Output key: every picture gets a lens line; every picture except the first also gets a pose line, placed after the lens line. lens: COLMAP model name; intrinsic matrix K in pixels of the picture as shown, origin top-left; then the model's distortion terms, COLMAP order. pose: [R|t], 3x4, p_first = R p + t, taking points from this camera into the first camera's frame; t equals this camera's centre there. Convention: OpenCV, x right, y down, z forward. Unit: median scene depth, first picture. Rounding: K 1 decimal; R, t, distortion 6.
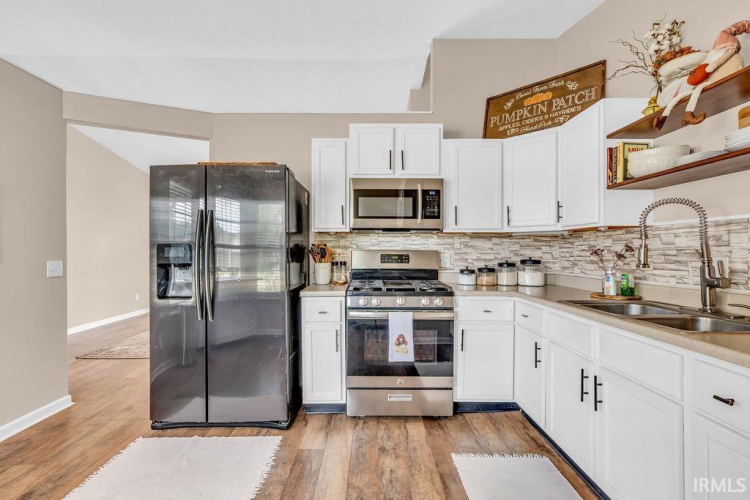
lens RADIAL K [[346.9, 0, 375.0], [0, 346.9, 250.0], [0, 0, 1]] dist [-0.000041, 0.000402]
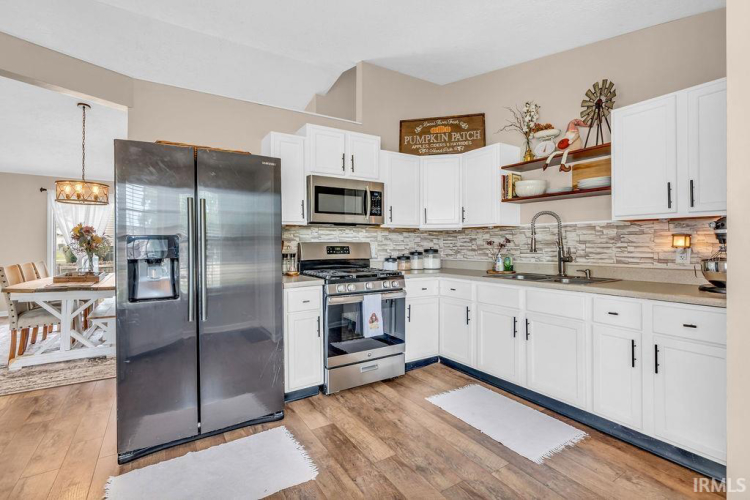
lens RADIAL K [[341.3, 0, 374.7], [0, 341.3, 242.7], [0, 0, 1]] dist [0.000157, 0.000143]
pose [[0.851447, -0.004921, 0.524418, -0.482659], [0.004882, 0.999987, 0.001458, 0.000143], [-0.524419, 0.001319, 0.851460, 0.005922]]
